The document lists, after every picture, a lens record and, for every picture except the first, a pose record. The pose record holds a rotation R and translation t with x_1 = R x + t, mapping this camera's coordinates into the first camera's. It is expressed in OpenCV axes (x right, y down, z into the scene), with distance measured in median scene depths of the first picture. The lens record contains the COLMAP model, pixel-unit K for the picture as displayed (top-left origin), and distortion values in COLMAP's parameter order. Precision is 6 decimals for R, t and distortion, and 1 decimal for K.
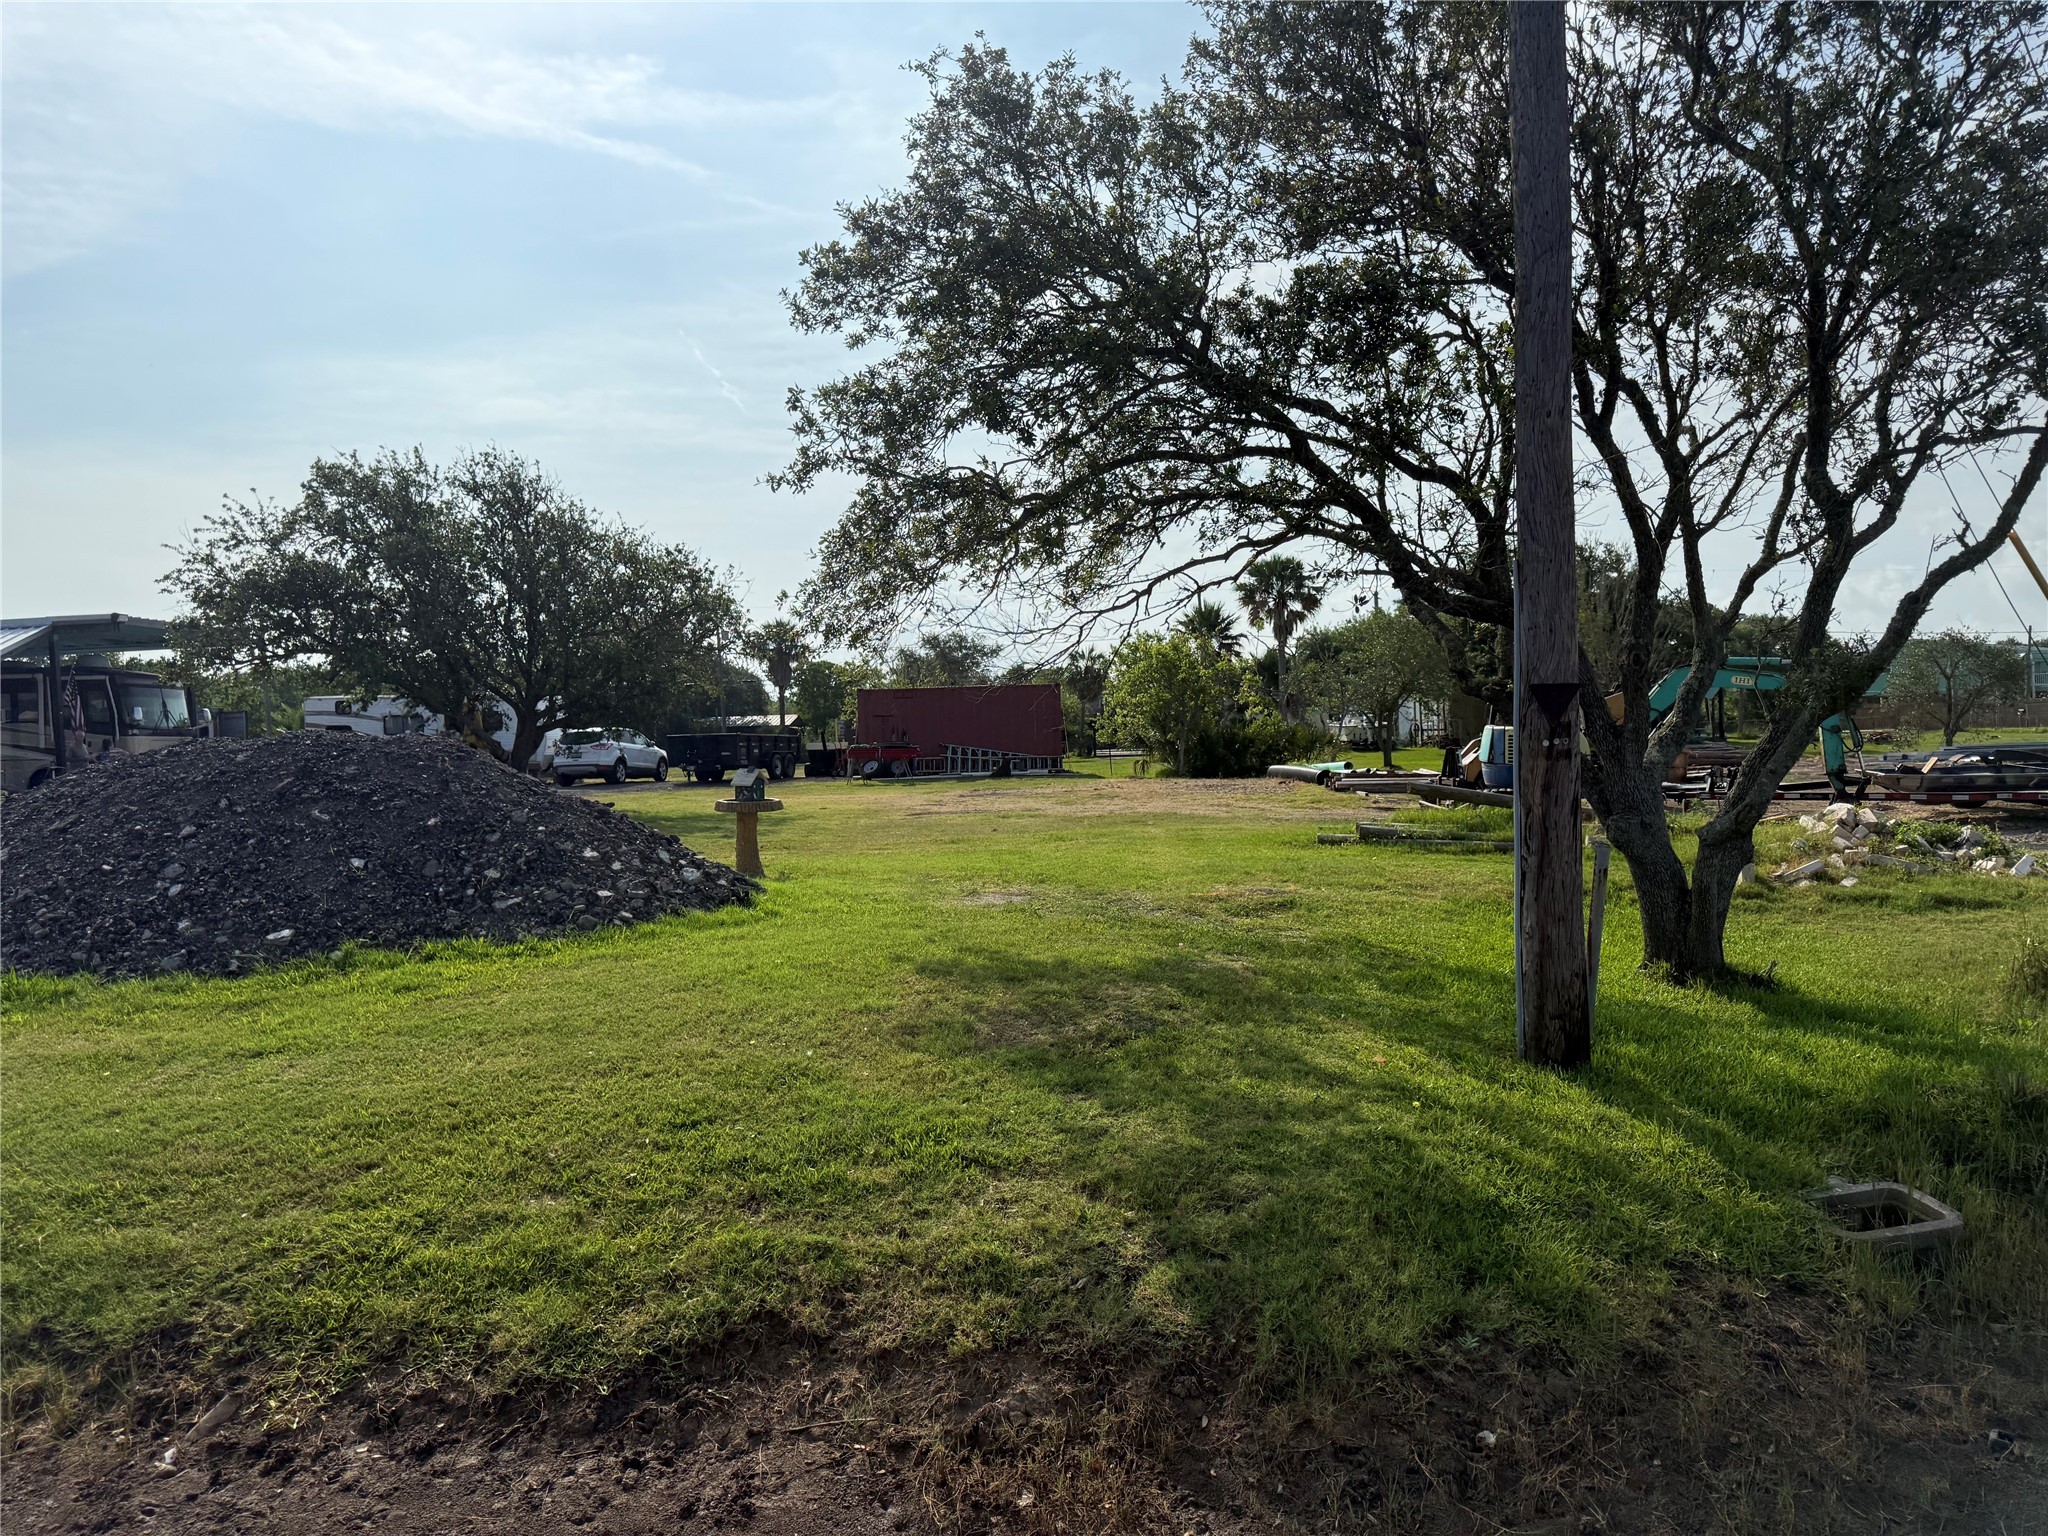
lens RADIAL K [[1428.4, 0, 1029.7], [0, 1428.4, 596.4], [0, 0, 1]] dist [0.006978, 0.001156]
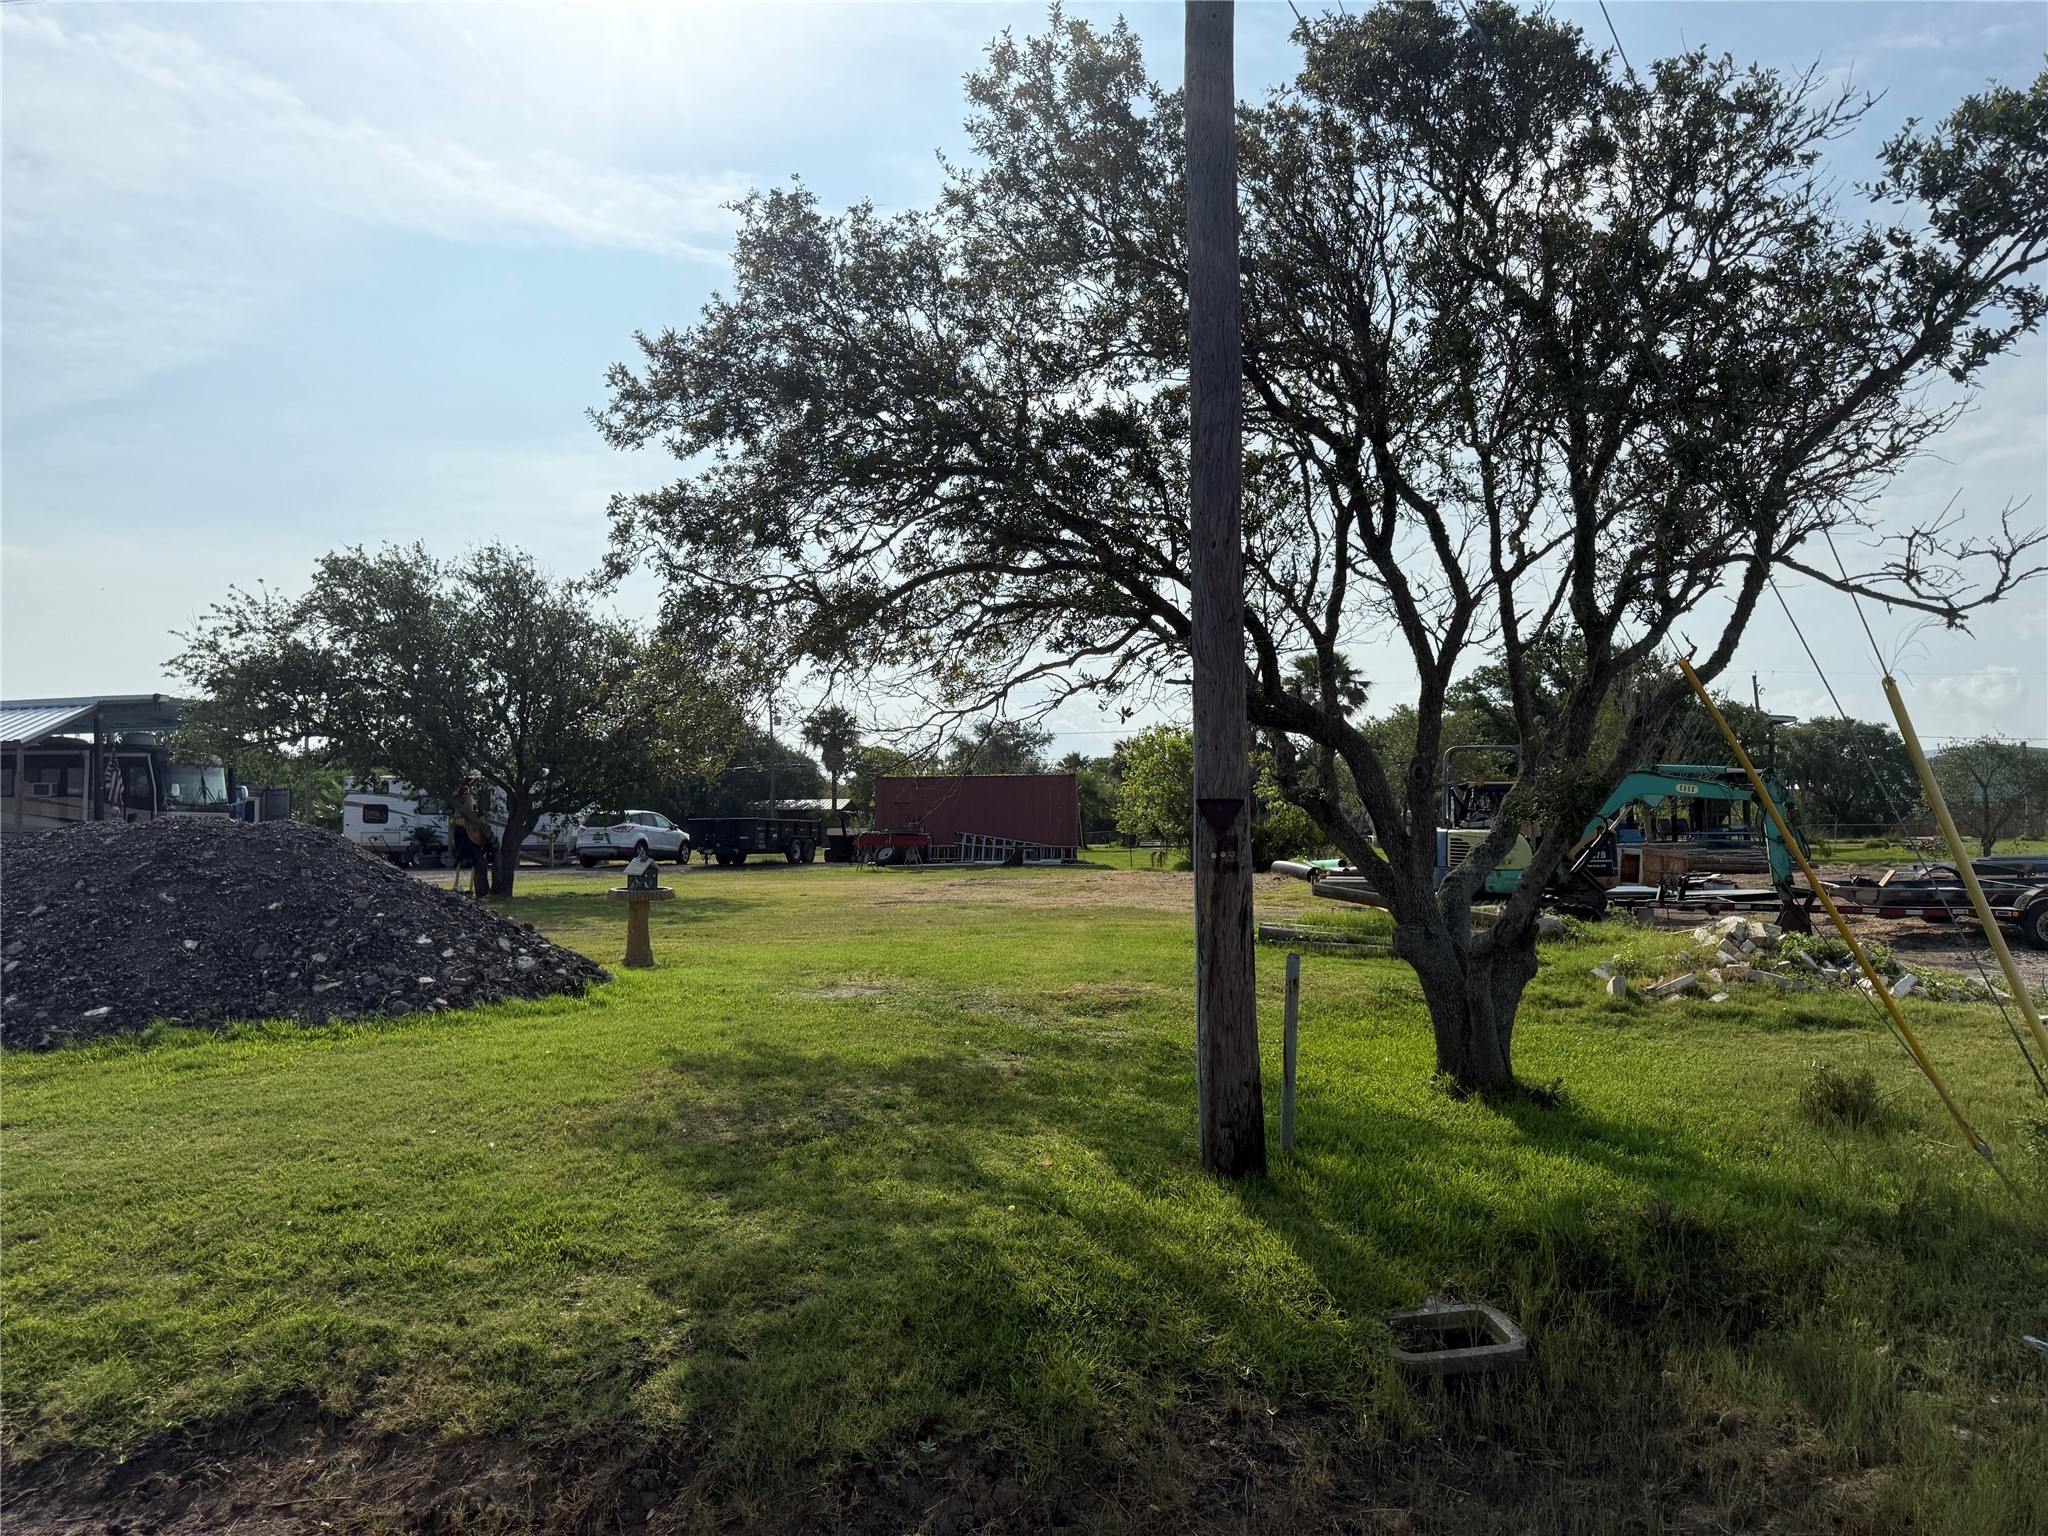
lens RADIAL K [[1395.0, 0, 1020.4], [0, 1395.0, 591.0], [0, 0, 1]] dist [0.034339, -0.030378]
pose [[0.998606, 0.011233, -0.051582, 0.127155], [-0.014687, 0.997640, -0.067071, -0.009135], [0.050707, 0.067735, 0.996414, -0.016171]]
